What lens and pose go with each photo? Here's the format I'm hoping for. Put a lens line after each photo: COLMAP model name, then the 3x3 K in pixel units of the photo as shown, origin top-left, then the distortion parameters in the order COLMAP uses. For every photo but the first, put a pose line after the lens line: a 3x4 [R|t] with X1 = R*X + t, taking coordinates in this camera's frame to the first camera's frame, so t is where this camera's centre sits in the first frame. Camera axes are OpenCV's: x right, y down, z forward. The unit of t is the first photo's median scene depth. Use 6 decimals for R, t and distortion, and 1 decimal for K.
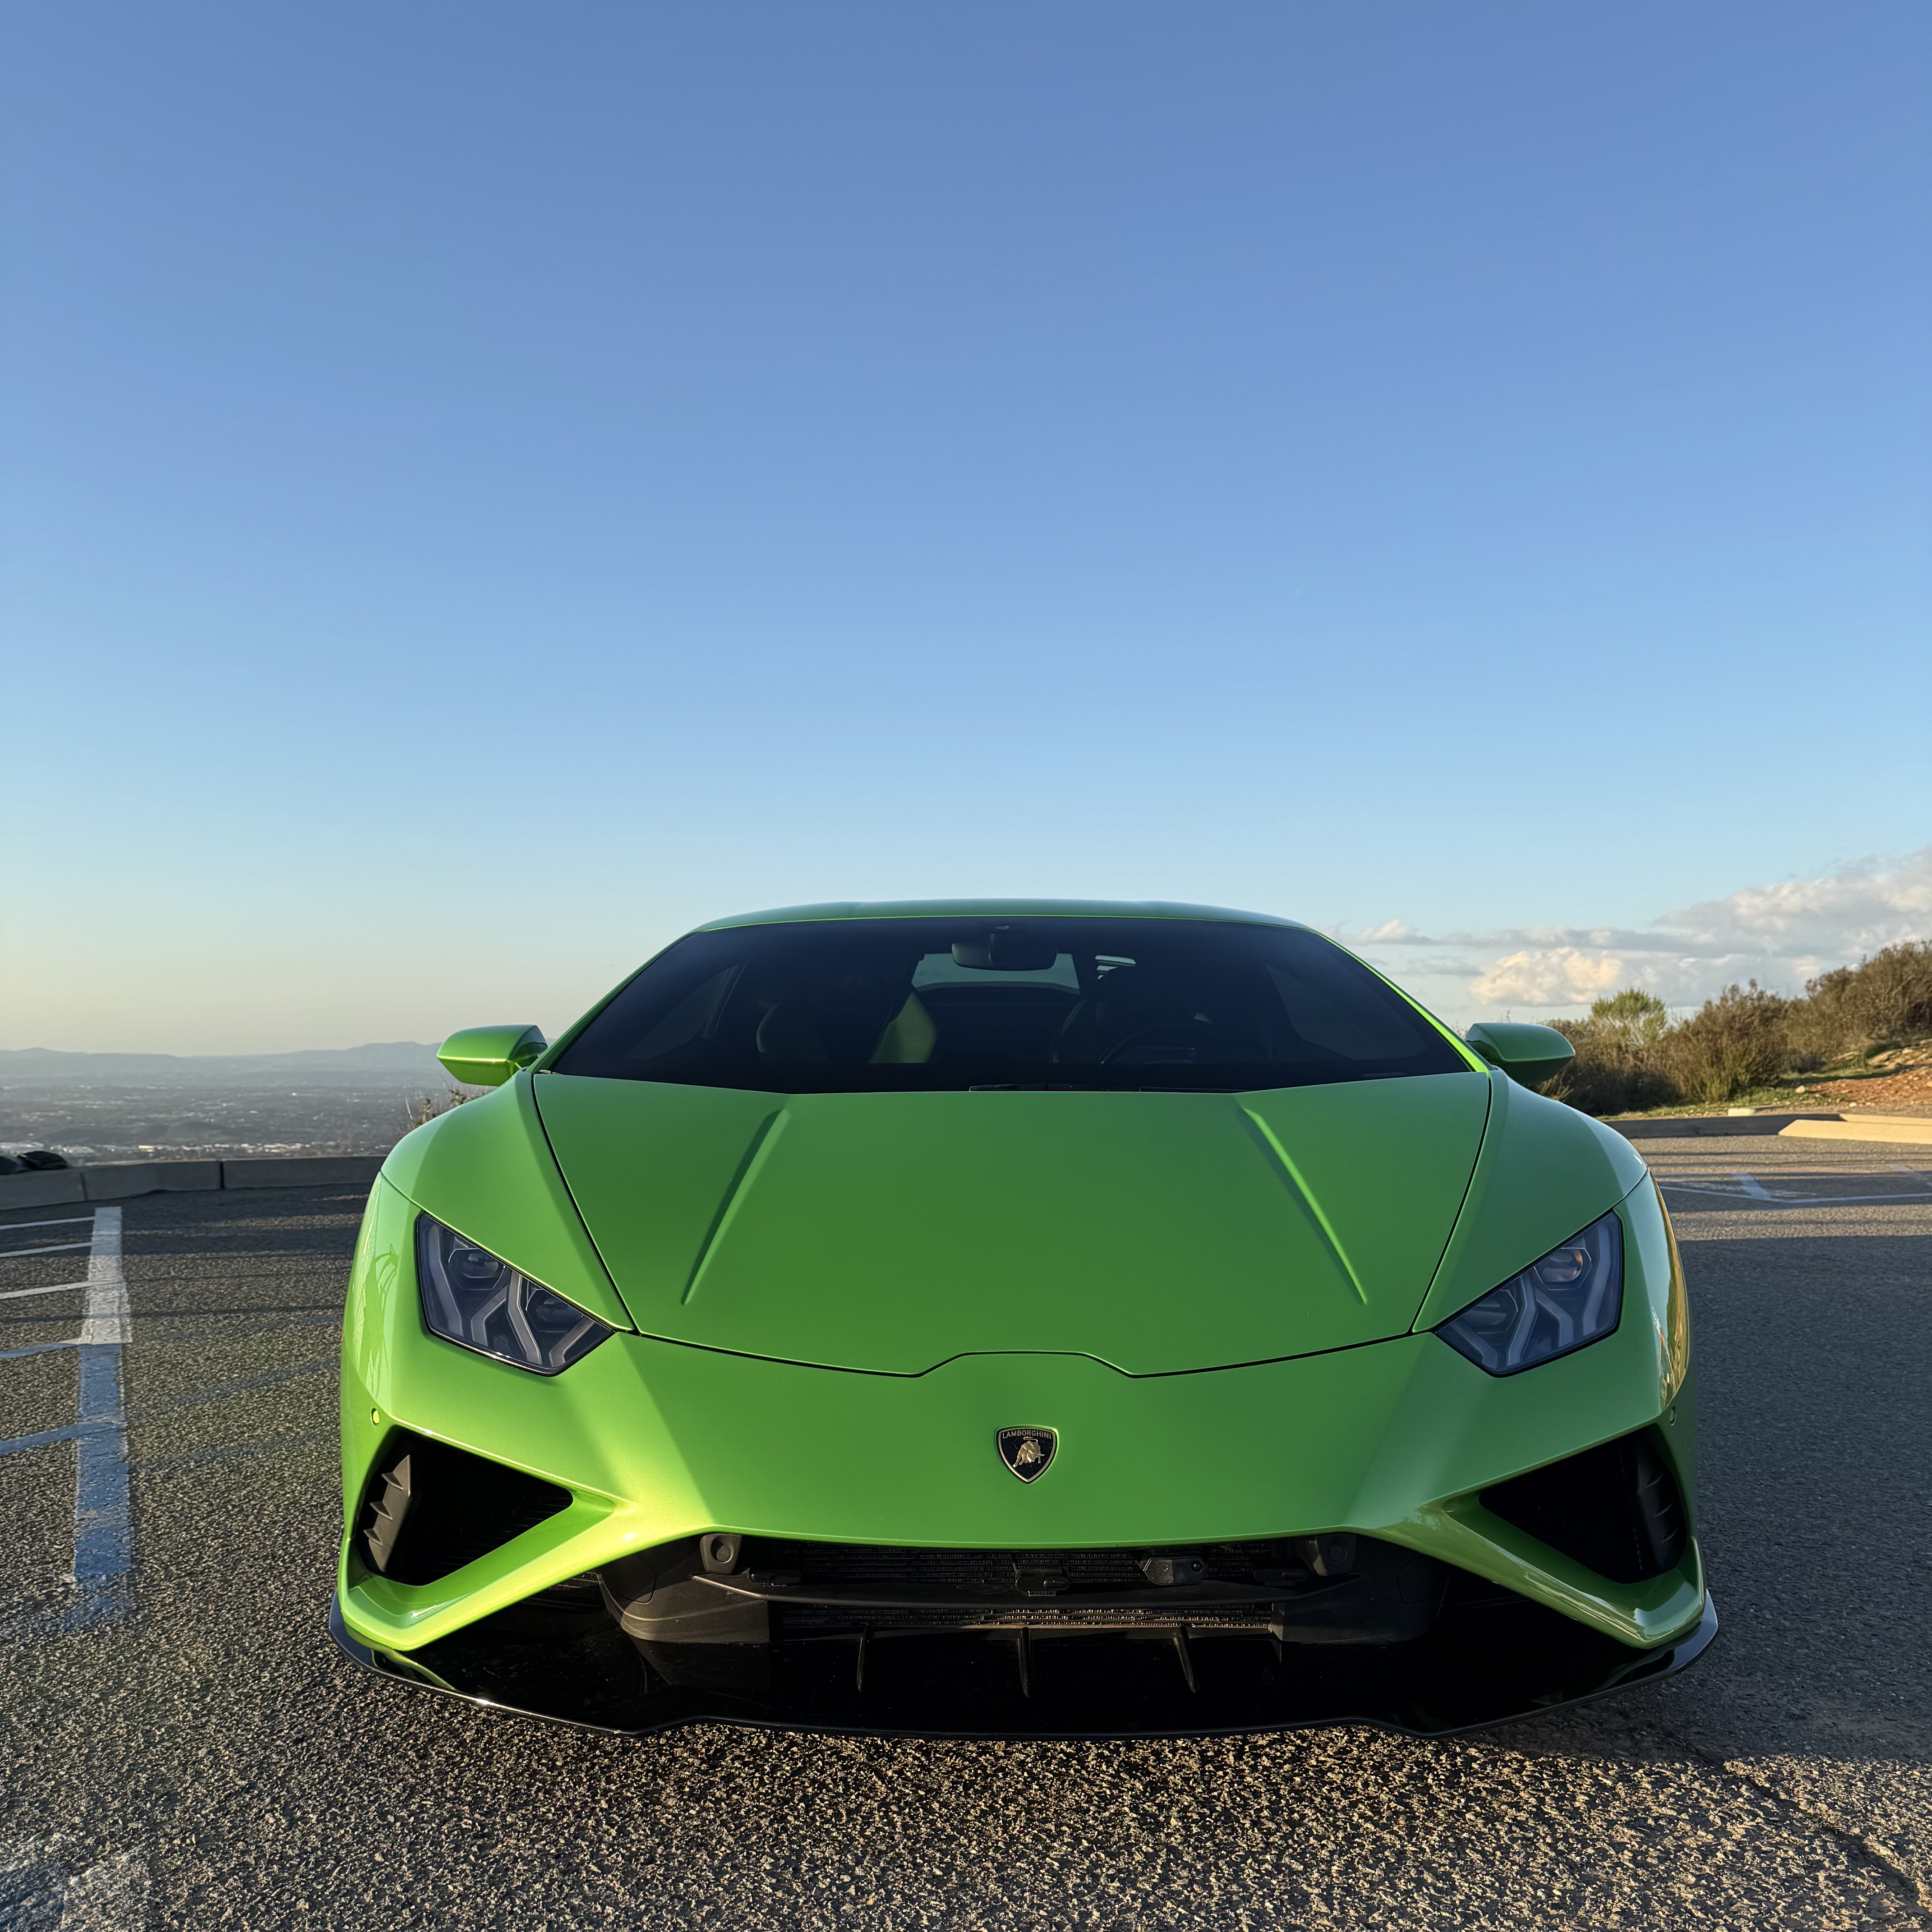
lens RADIAL K [[1818.0, 0, 959.5], [0, 1818.0, 962.9], [0, 0, 1]] dist [0.004609, 0.000000]
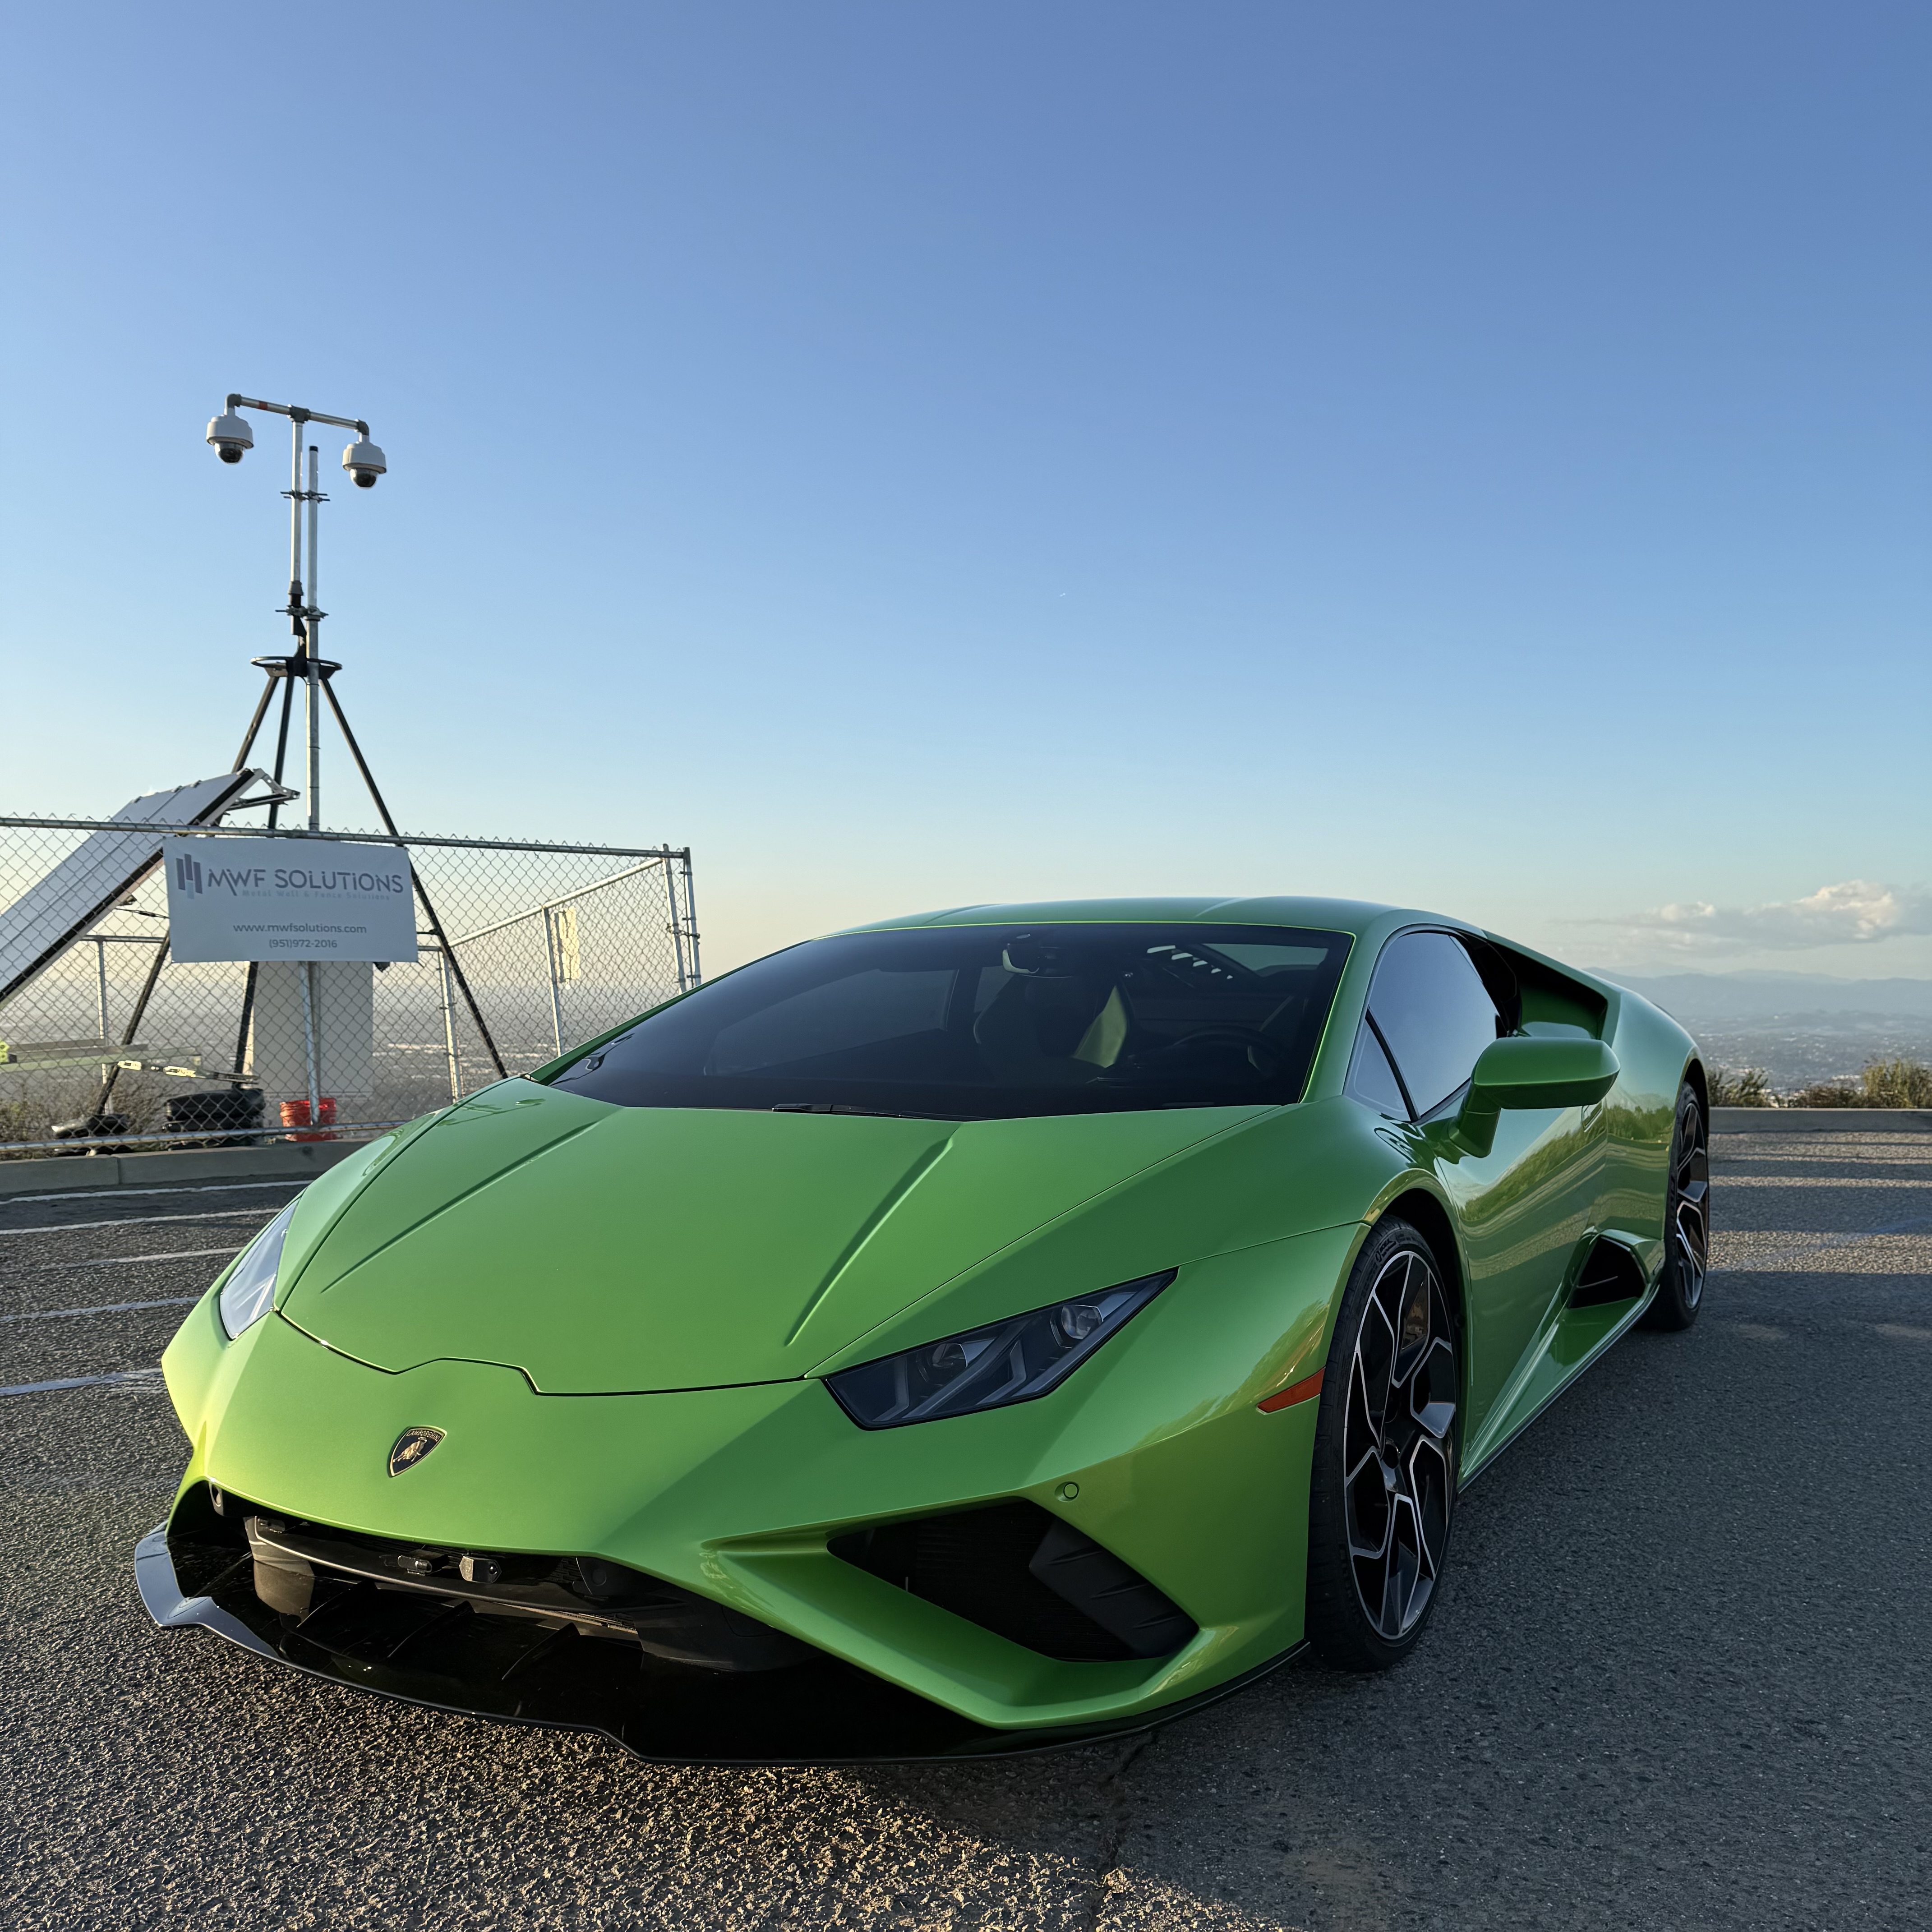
lens RADIAL K [[1818.0, 0, 963.7], [0, 1818.0, 967.7], [0, 0, 1]] dist [0.004609, 0.000000]
pose [[0.863721, -0.007637, -0.503913, 0.876551], [0.025818, 0.999243, 0.029109, -0.055936], [0.503309, -0.038152, 0.863264, 0.181655]]
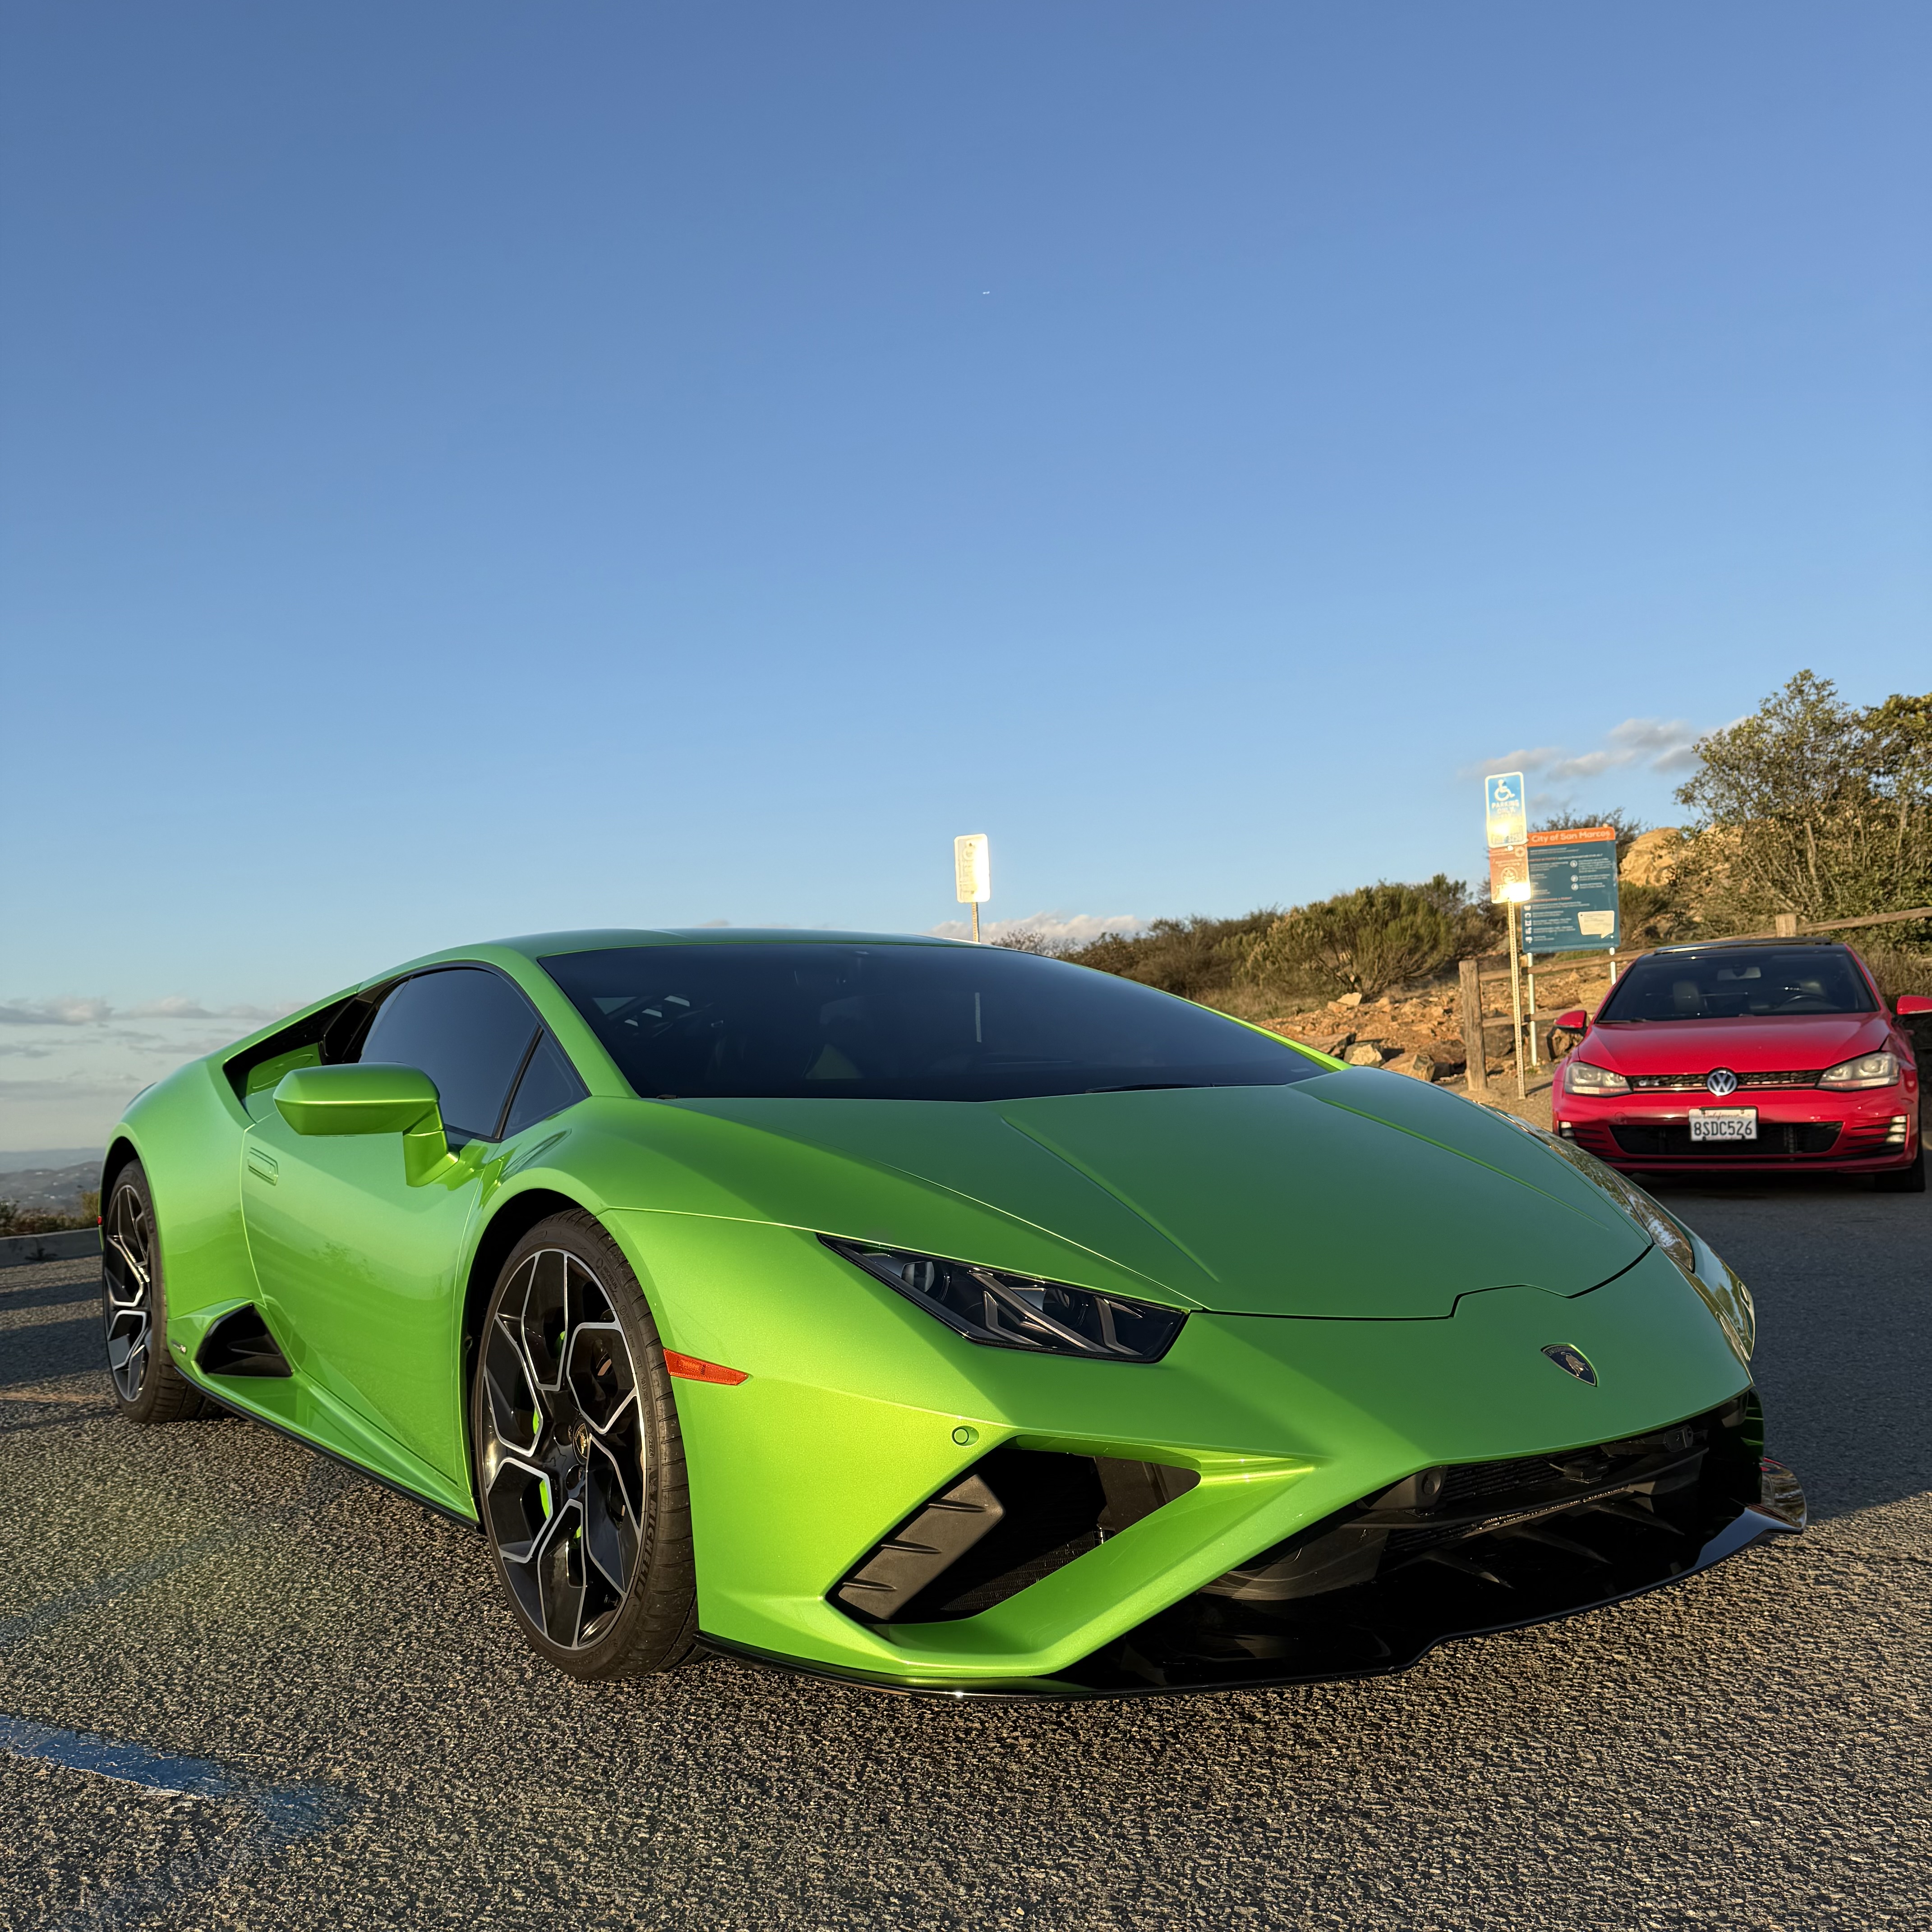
lens RADIAL K [[1818.0, 0, 964.8], [0, 1818.0, 968.4], [0, 0, 1]] dist [0.004609, 0.000000]
pose [[0.798467, 0.004084, 0.602025, -0.952113], [0.017698, 0.999386, -0.030253, 0.037352], [-0.601779, 0.034811, 0.797904, 0.265545]]
